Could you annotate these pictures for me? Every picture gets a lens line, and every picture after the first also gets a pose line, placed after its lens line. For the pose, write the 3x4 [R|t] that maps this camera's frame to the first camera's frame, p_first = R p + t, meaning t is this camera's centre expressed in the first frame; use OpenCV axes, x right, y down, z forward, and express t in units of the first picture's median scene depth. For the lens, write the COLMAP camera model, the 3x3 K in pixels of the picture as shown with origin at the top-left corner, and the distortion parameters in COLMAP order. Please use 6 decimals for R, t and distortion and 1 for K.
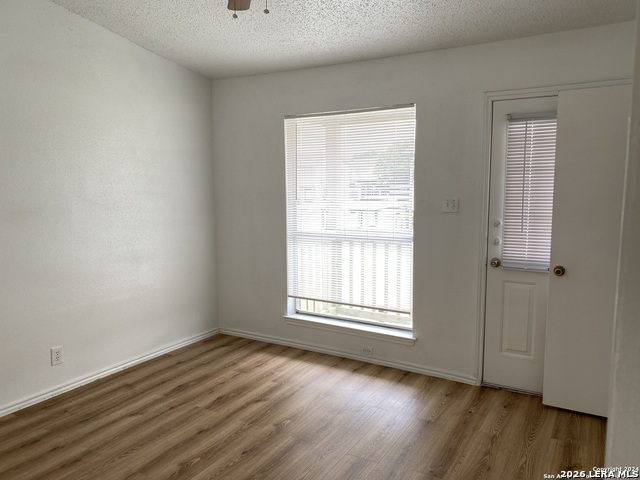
lens RADIAL K [[486.8, 0, 321.9], [0, 486.8, 240.1], [0, 0, 1]] dist [0.035562, 0.002751]
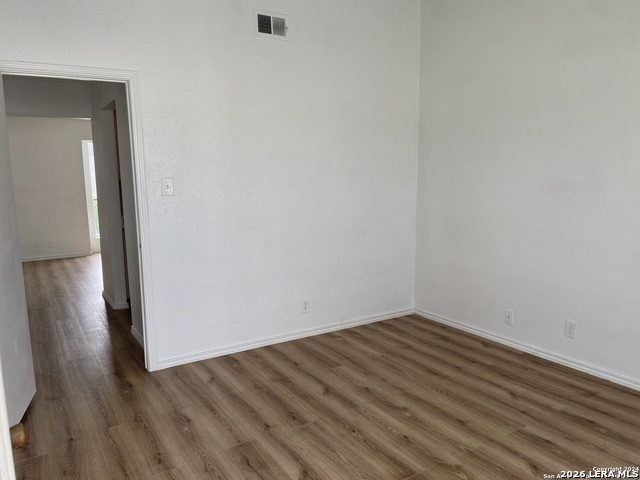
lens RADIAL K [[486.8, 0, 322.5], [0, 486.8, 241.2], [0, 0, 1]] dist [0.035562, 0.002751]
pose [[-0.456688, 0.130610, -0.879987, 0.602923], [-0.087500, 0.977773, 0.190533, -0.097359], [0.885314, 0.164013, -0.435109, 1.014865]]
